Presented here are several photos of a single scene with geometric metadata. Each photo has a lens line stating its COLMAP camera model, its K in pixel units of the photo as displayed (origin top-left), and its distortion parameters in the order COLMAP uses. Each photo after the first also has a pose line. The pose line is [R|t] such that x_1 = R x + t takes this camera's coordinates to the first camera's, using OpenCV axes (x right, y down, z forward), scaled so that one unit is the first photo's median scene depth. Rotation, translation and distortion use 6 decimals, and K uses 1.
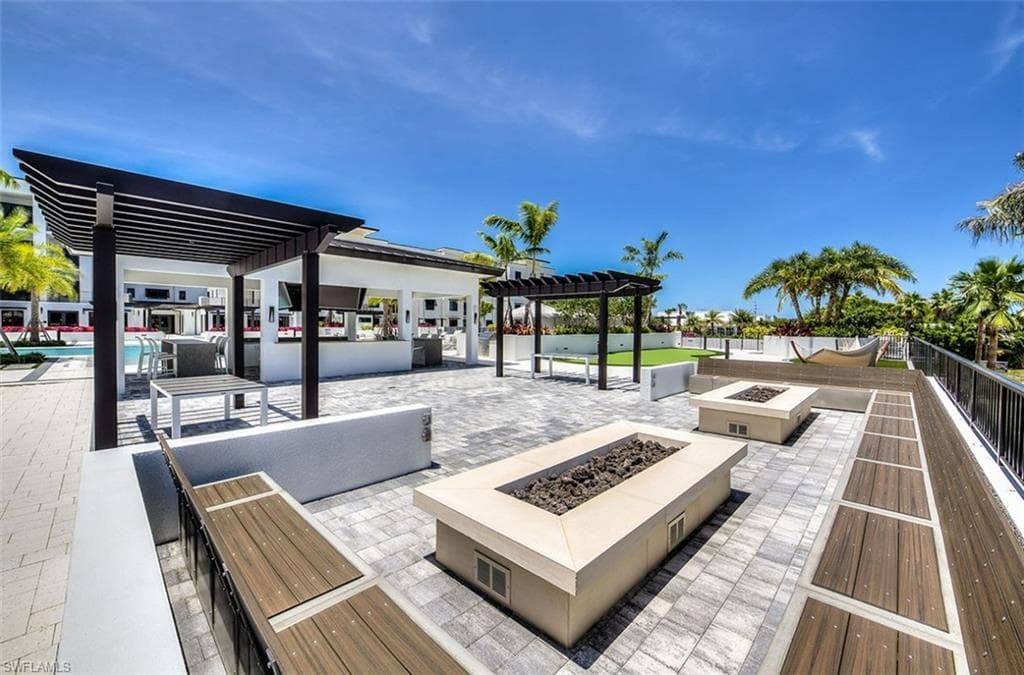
lens RADIAL K [[401.7, 0, 508.2], [0, 401.7, 330.7], [0, 0, 1]] dist [0.003847, 0.000472]
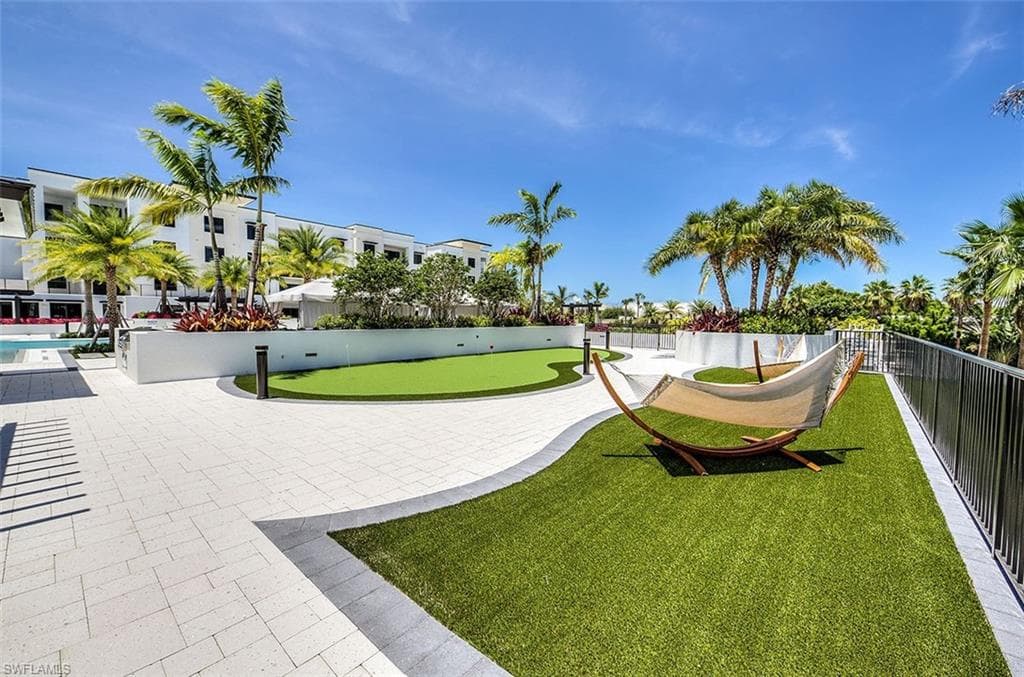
lens RADIAL K [[401.7, 0, 512.2], [0, 401.7, 340.3], [0, 0, 1]] dist [0.003847, 0.000472]
pose [[0.998441, -0.001940, 0.055775, 0.163692], [-0.000502, 0.999043, 0.043738, -0.000457], [-0.055806, -0.043698, 0.997485, 0.176257]]
